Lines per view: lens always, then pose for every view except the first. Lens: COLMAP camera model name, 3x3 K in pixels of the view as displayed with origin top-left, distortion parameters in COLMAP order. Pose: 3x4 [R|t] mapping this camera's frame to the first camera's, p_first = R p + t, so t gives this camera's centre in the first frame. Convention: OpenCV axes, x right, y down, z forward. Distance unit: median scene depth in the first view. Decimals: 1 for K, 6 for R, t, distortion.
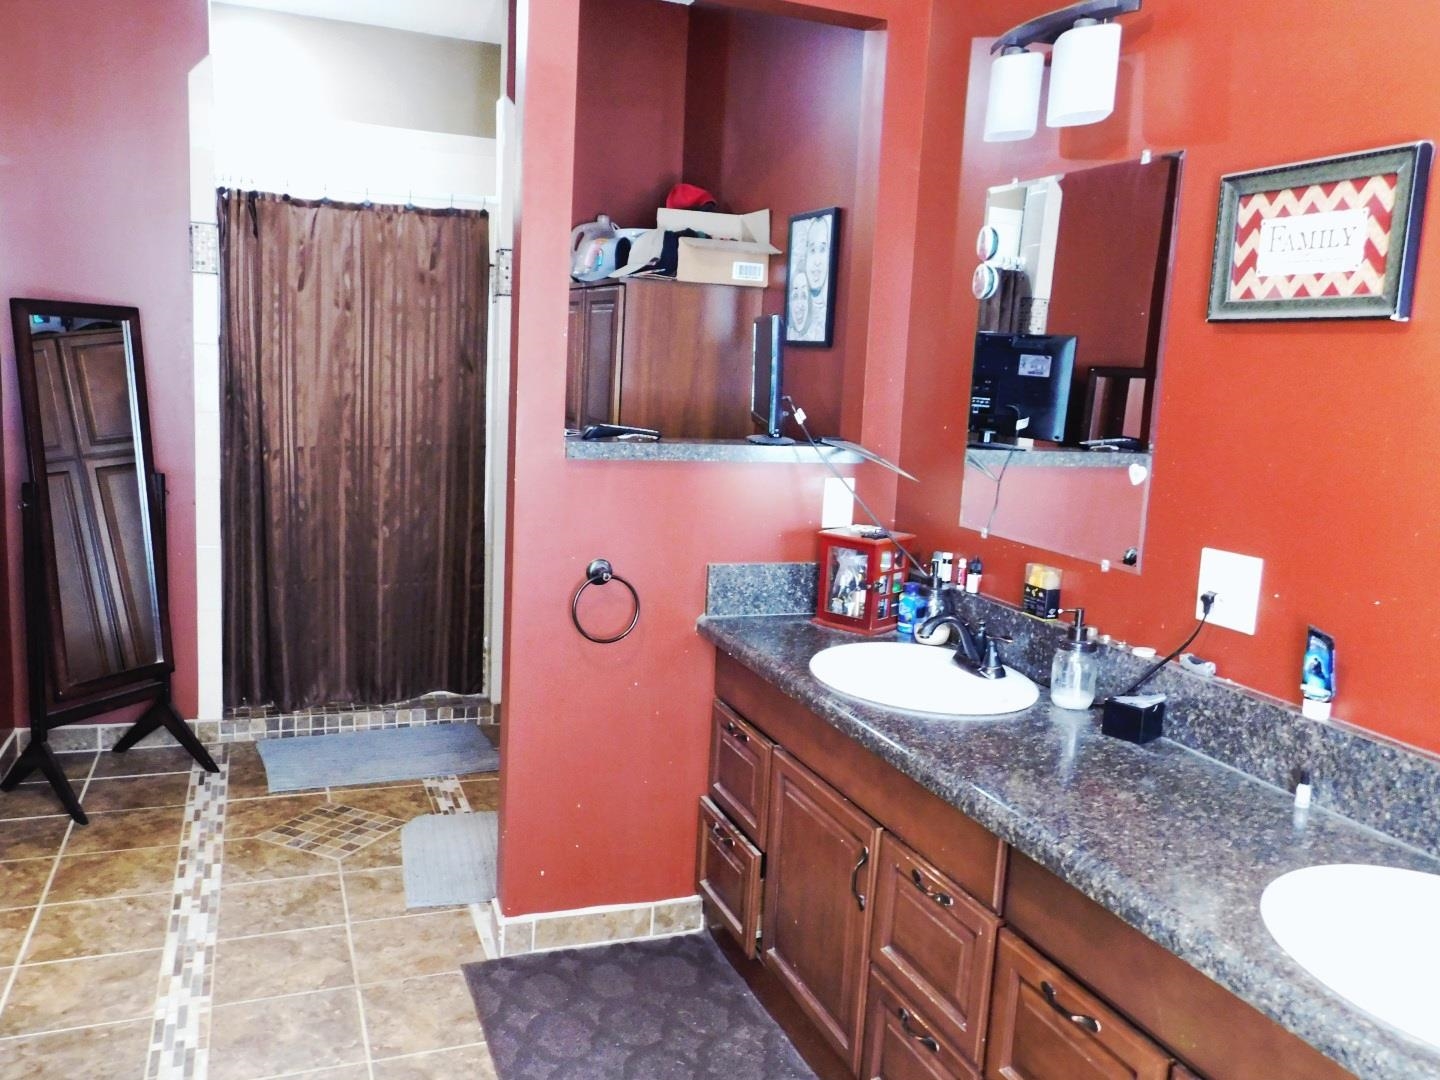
lens RADIAL K [[1177.6, 0, 717.9], [0, 1177.6, 547.3], [0, 0, 1]] dist [-0.001567, 0.001118]
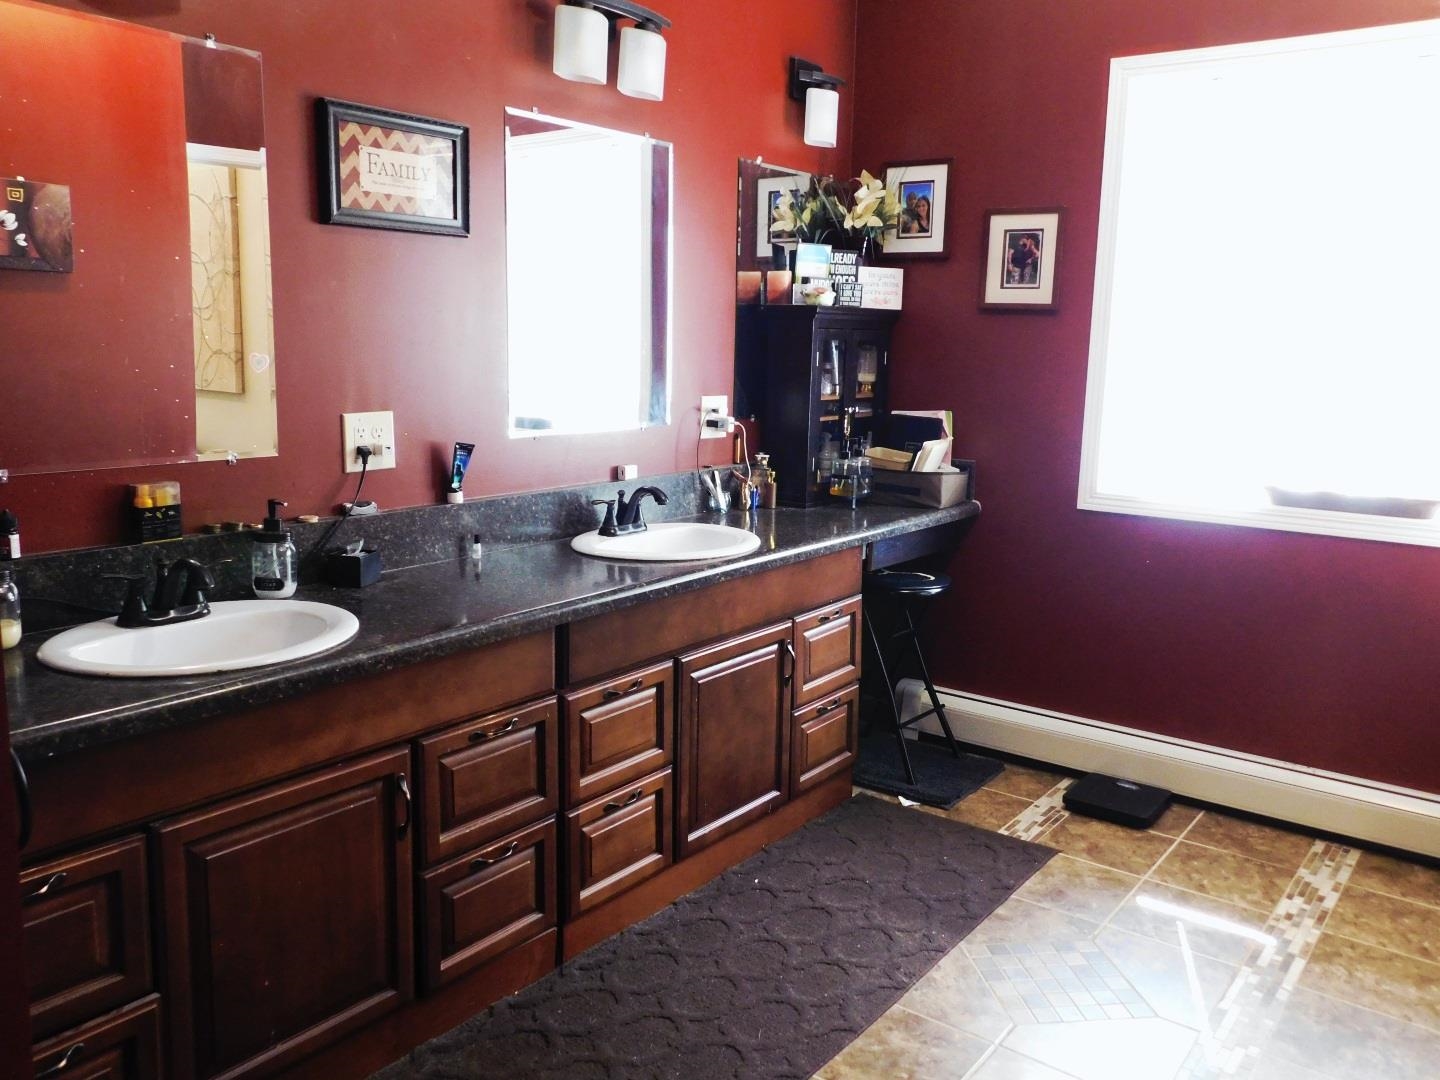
lens RADIAL K [[1177.6, 0, 719.1], [0, 1177.6, 534.6], [0, 0, 1]] dist [-0.001567, 0.001118]
pose [[-0.535060, -0.197654, 0.821367, -0.865932], [0.089790, 0.953434, 0.287926, -0.207402], [-0.840029, 0.227808, -0.492397, 1.389454]]
